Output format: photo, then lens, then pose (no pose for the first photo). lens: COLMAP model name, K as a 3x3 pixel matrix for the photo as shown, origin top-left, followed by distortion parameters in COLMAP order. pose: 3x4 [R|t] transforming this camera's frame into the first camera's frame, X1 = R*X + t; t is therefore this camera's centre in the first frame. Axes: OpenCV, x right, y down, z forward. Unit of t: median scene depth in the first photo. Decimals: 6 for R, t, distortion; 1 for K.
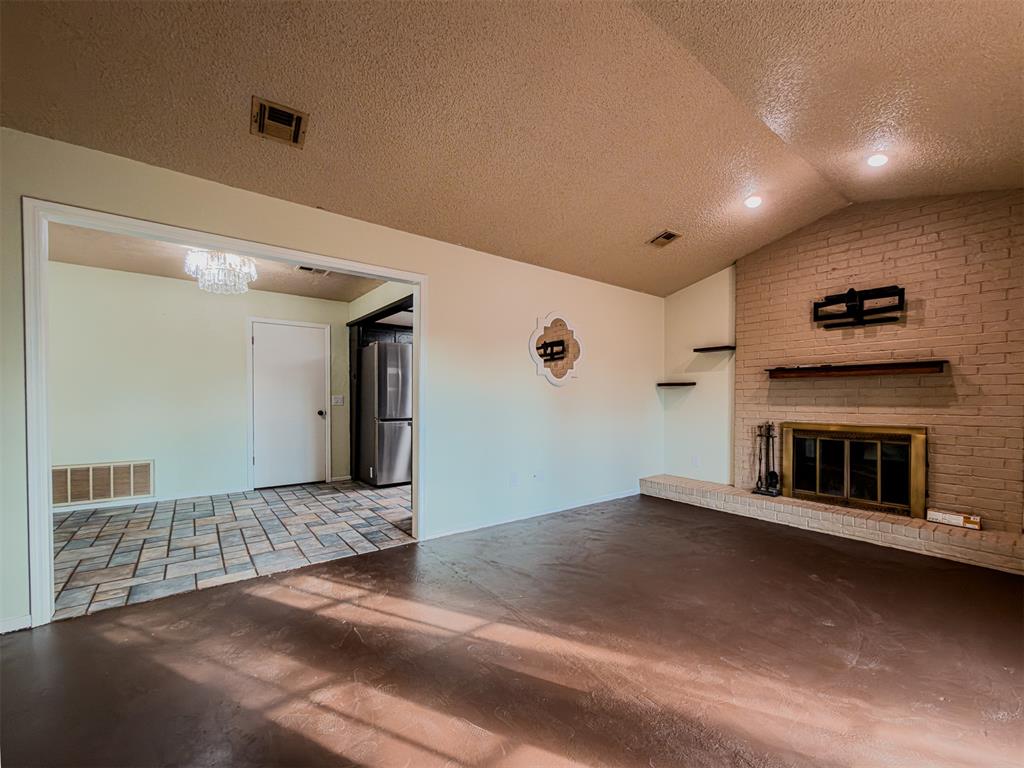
lens RADIAL K [[413.4, 0, 512.5], [0, 413.4, 409.7], [0, 0, 1]] dist [-0.000401, 0.000070]
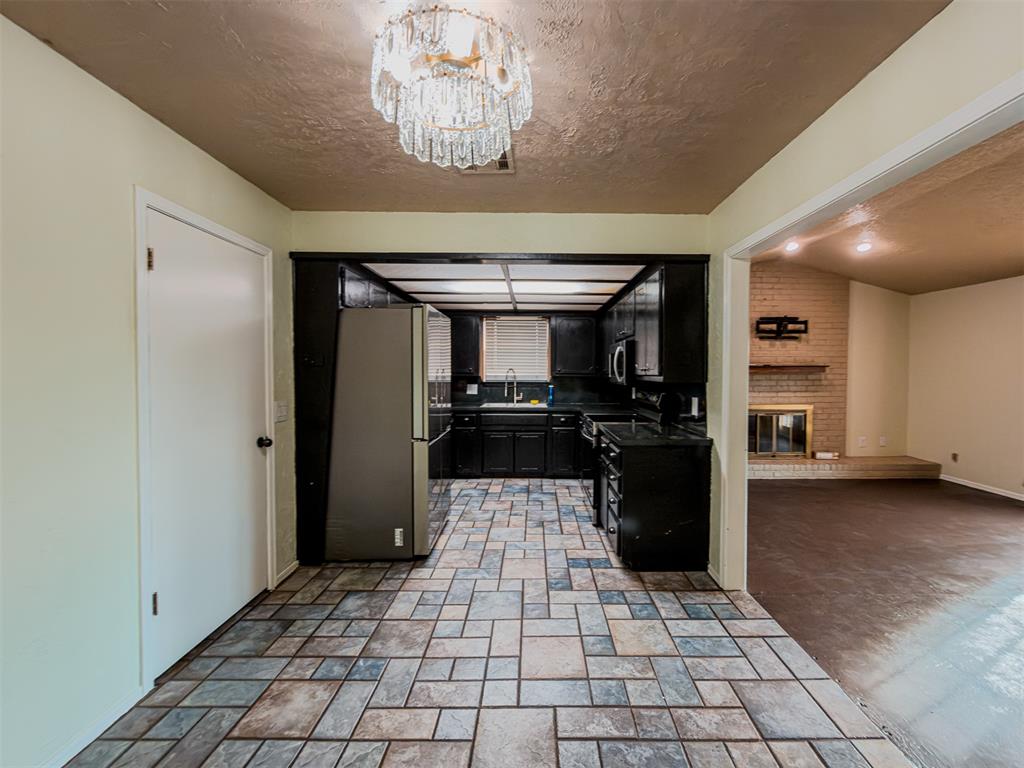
lens RADIAL K [[440.2, 0, 512.0], [0, 440.2, 384.0], [0, 0, 1]] dist [0.001040, 0.000050]
pose [[0.619046, -0.028270, 0.784846, -1.045169], [0.023803, 0.999568, 0.017229, -0.089675], [-0.784994, 0.008016, 0.619452, 0.758334]]
